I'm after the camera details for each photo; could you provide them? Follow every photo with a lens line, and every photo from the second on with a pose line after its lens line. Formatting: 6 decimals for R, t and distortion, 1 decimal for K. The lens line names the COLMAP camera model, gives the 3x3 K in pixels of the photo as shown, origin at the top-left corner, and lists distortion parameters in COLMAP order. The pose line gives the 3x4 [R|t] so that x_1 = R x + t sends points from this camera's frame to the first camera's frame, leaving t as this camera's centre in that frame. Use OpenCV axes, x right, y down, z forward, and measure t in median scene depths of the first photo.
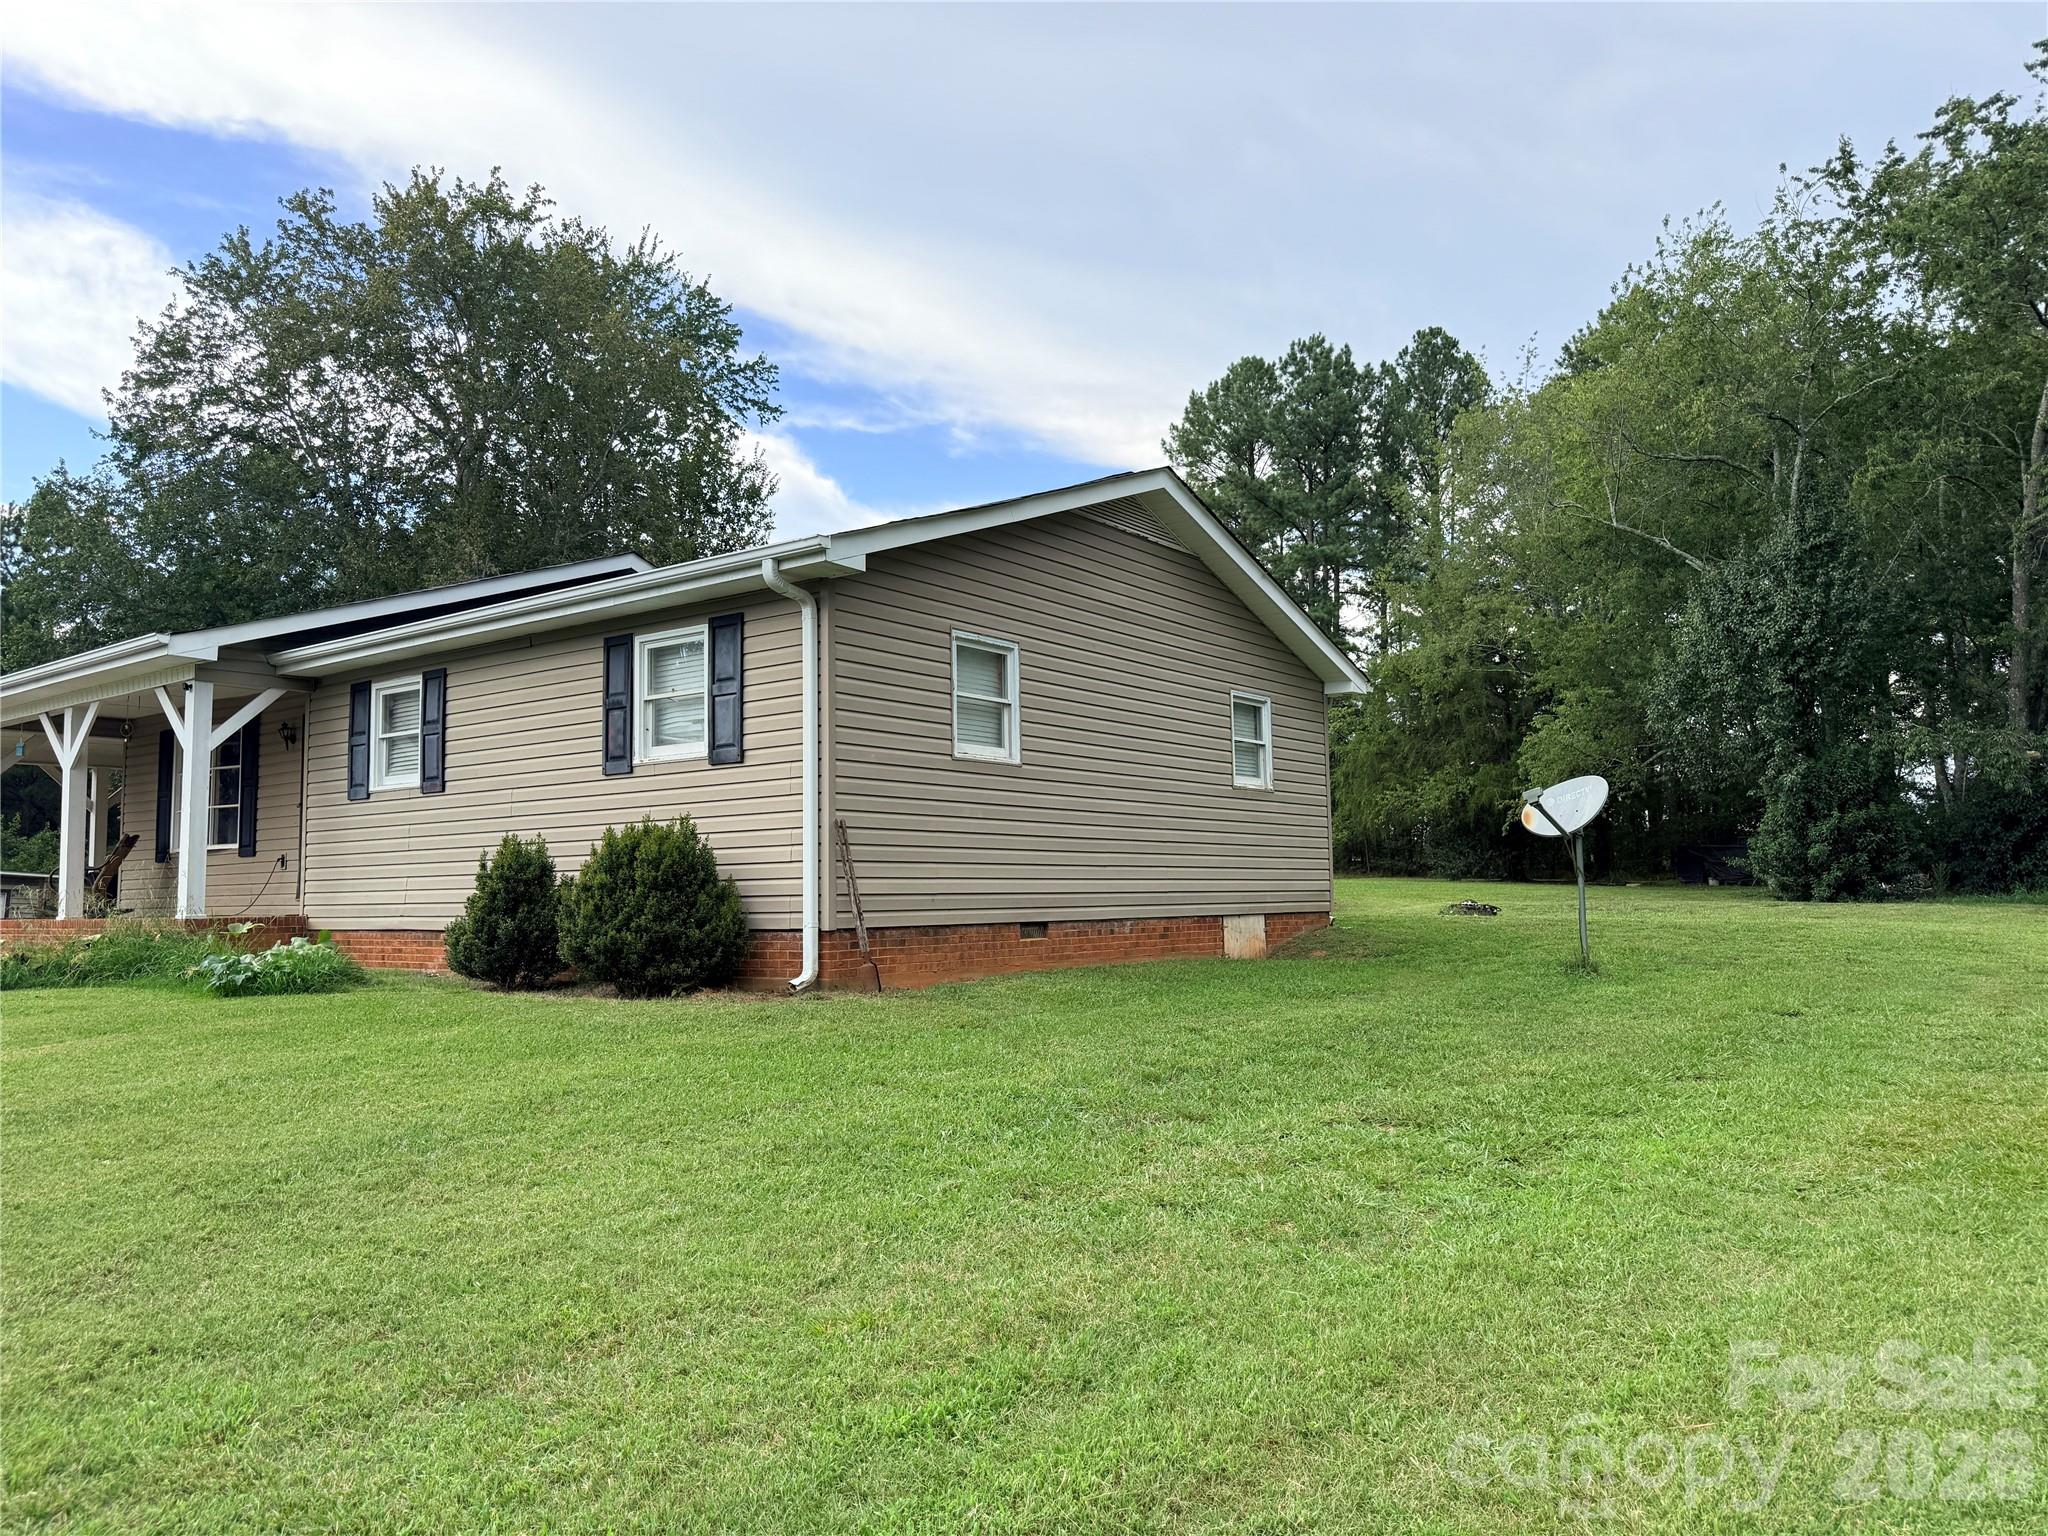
lens RADIAL K [[1443.5, 0, 1005.1], [0, 1443.5, 765.9], [0, 0, 1]] dist [0.172701, -0.238560]
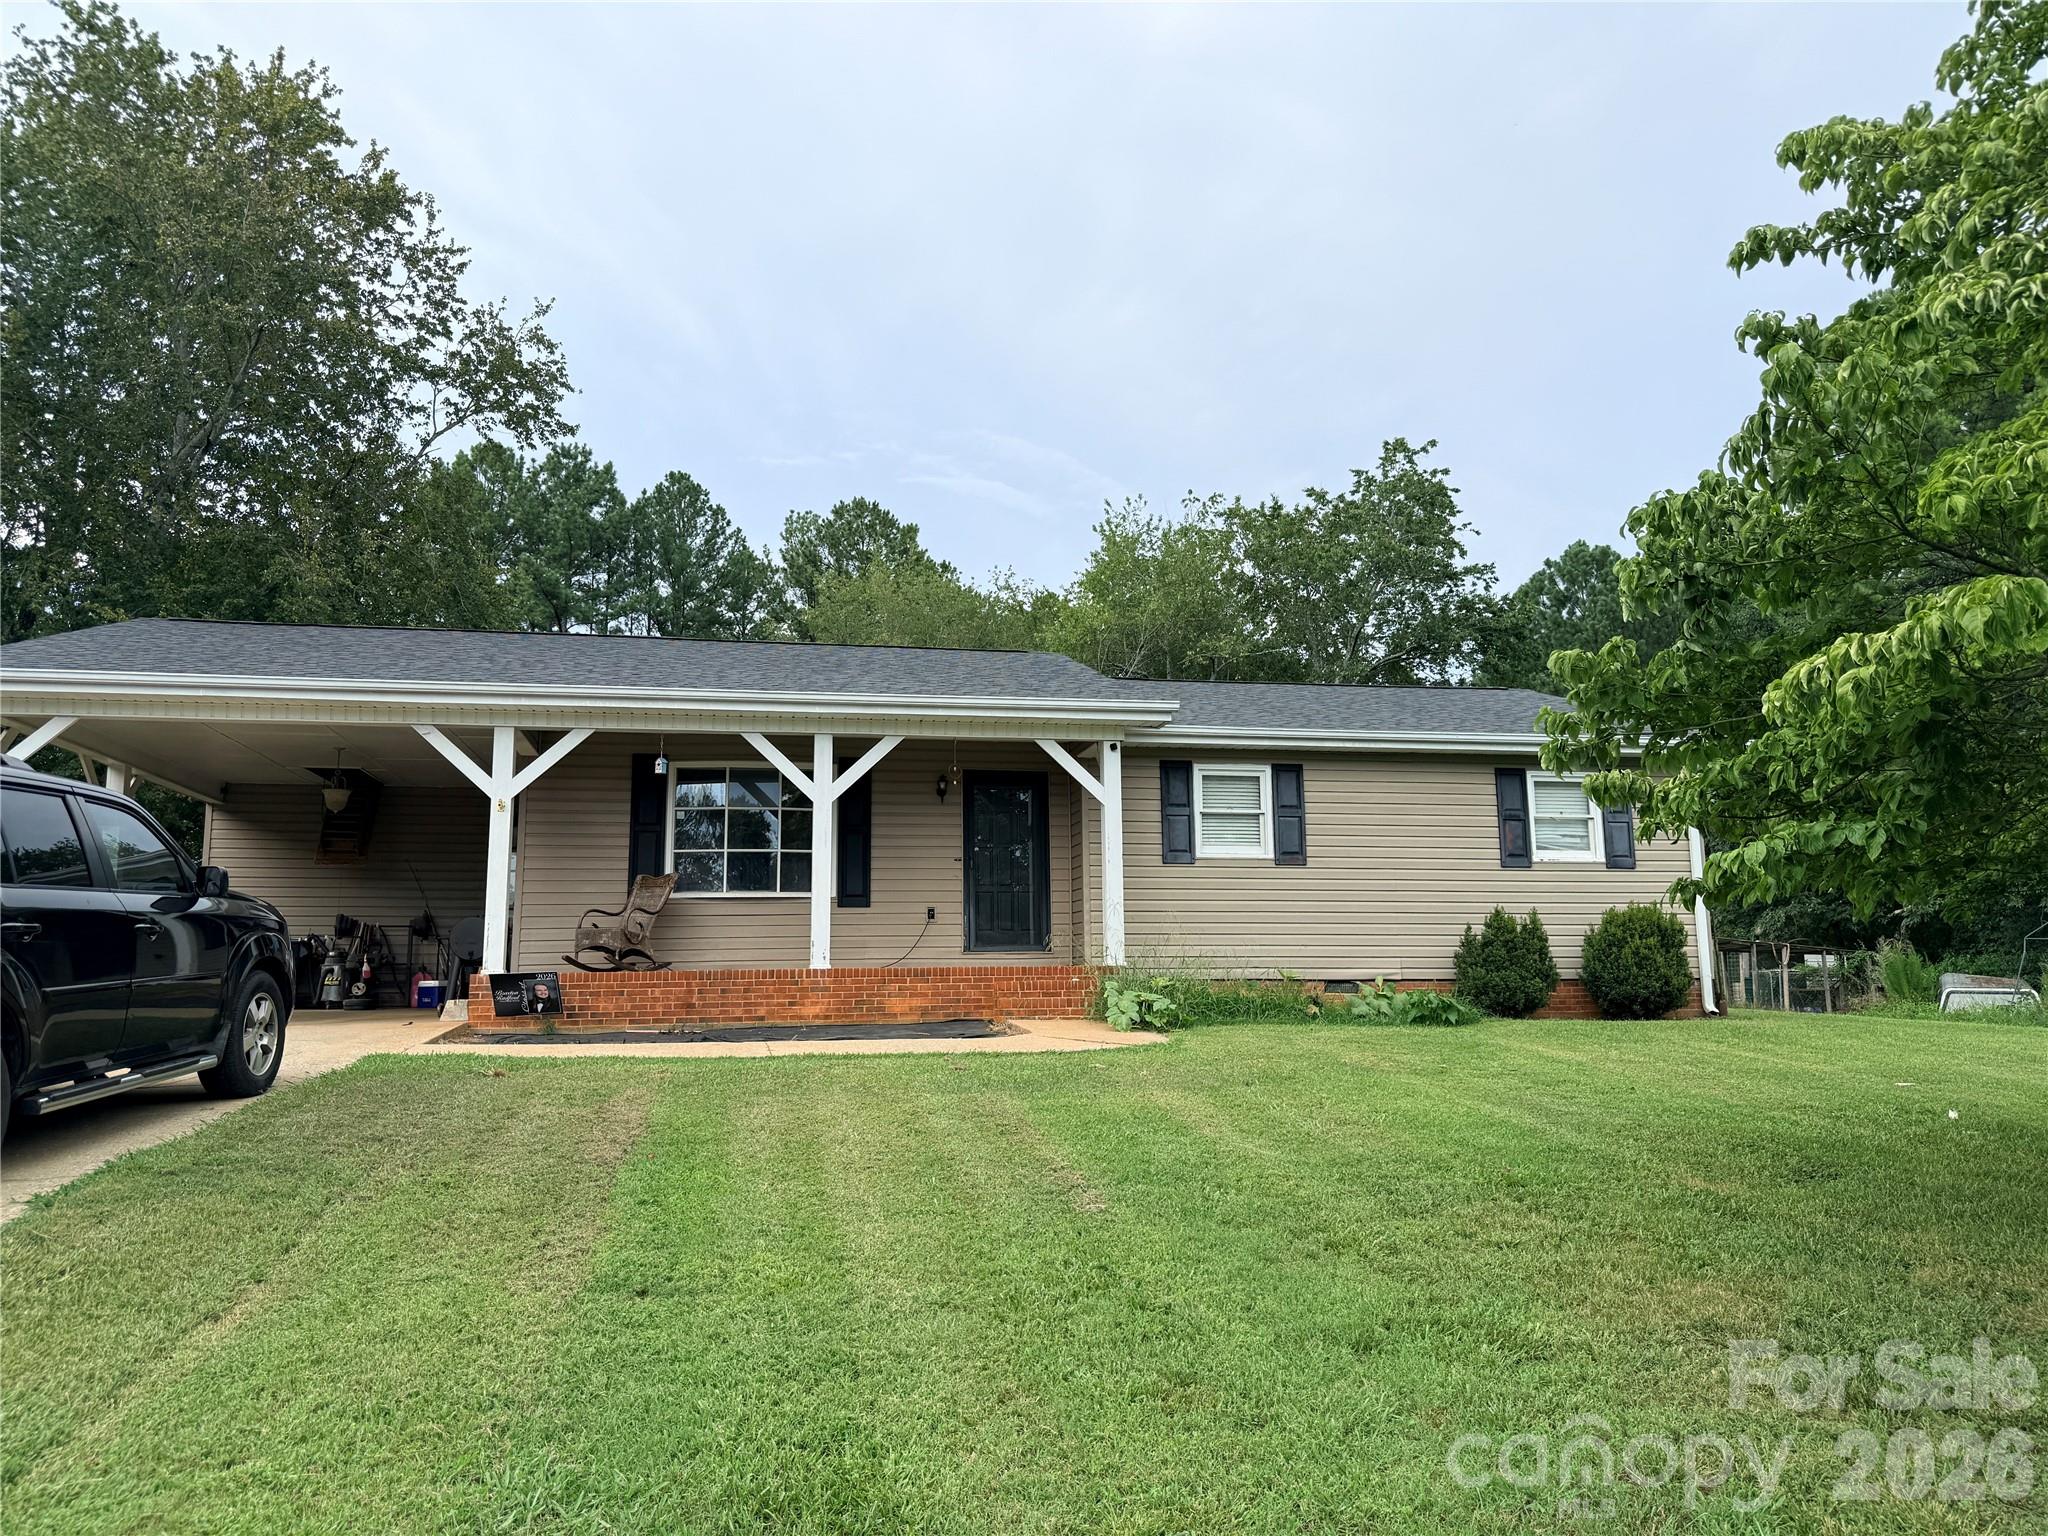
lens RADIAL K [[1443.5, 0, 1005.1], [0, 1443.5, 765.9], [0, 0, 1]] dist [0.172701, -0.238560]
pose [[0.648945, 0.125557, 0.750404, -0.680309], [-0.064384, 0.991814, -0.110271, 0.039671], [-0.758106, 0.023246, 0.651717, 0.187274]]
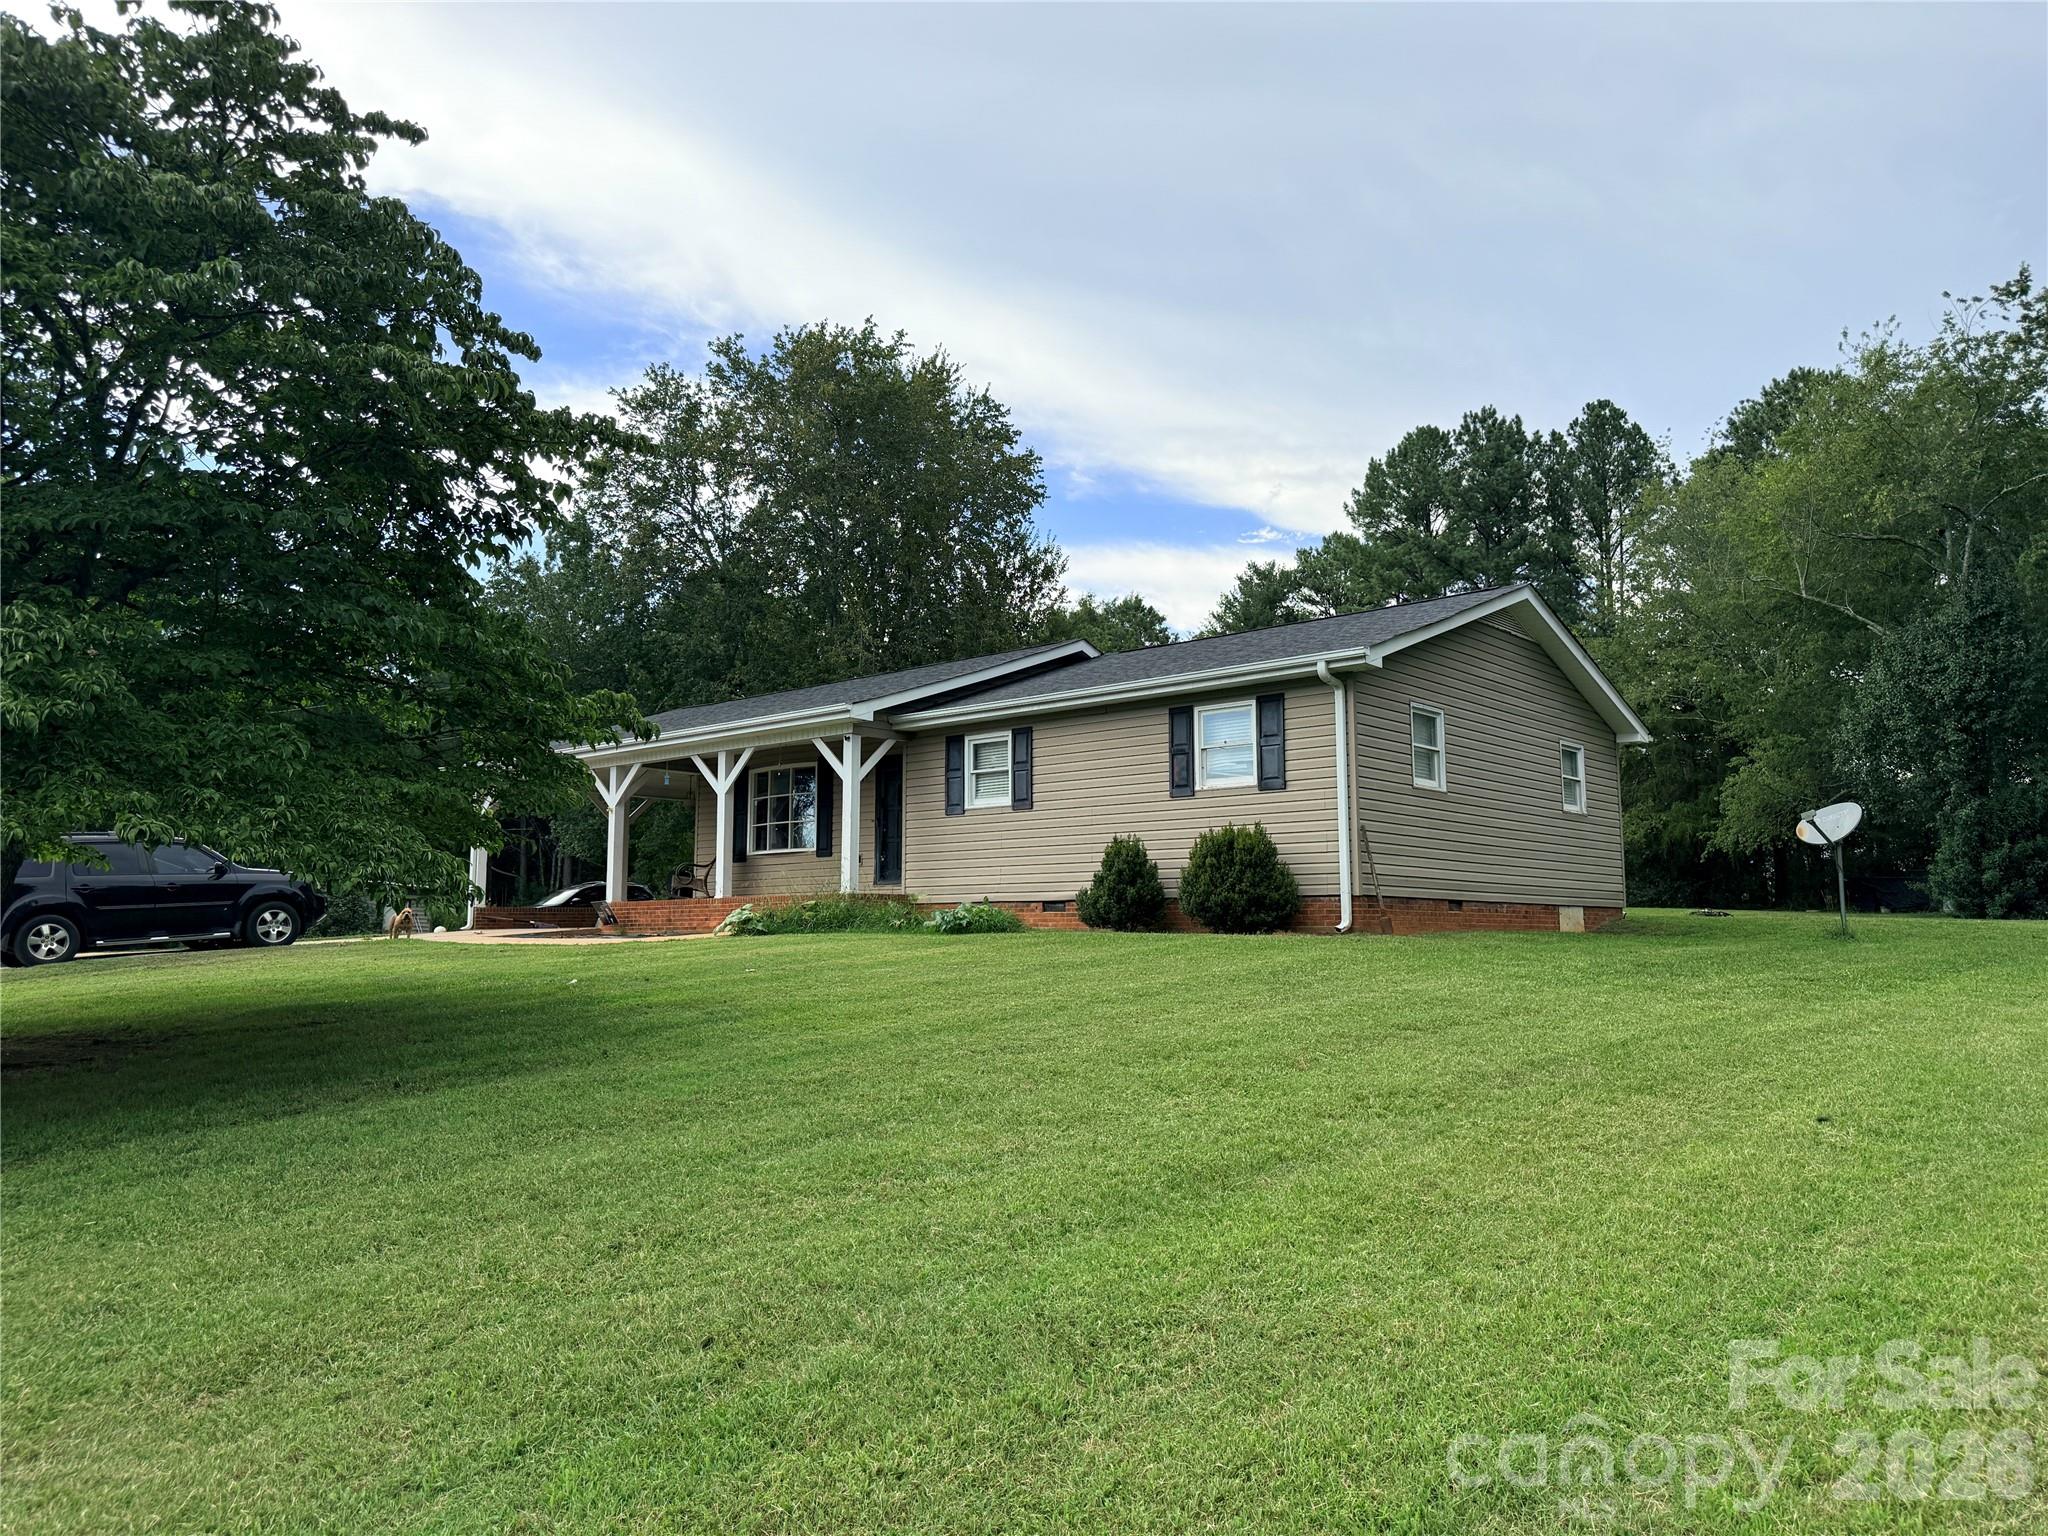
lens RADIAL K [[1450.3, 0, 1024.0], [0, 1450.3, 768.0], [0, 0, 1]] dist [0.126251, -0.127358]
pose [[0.998115, 0.003695, -0.061266, -0.139625], [-0.005289, 0.999651, -0.025885, 0.006601], [0.061149, 0.026161, 0.997786, -0.219682]]
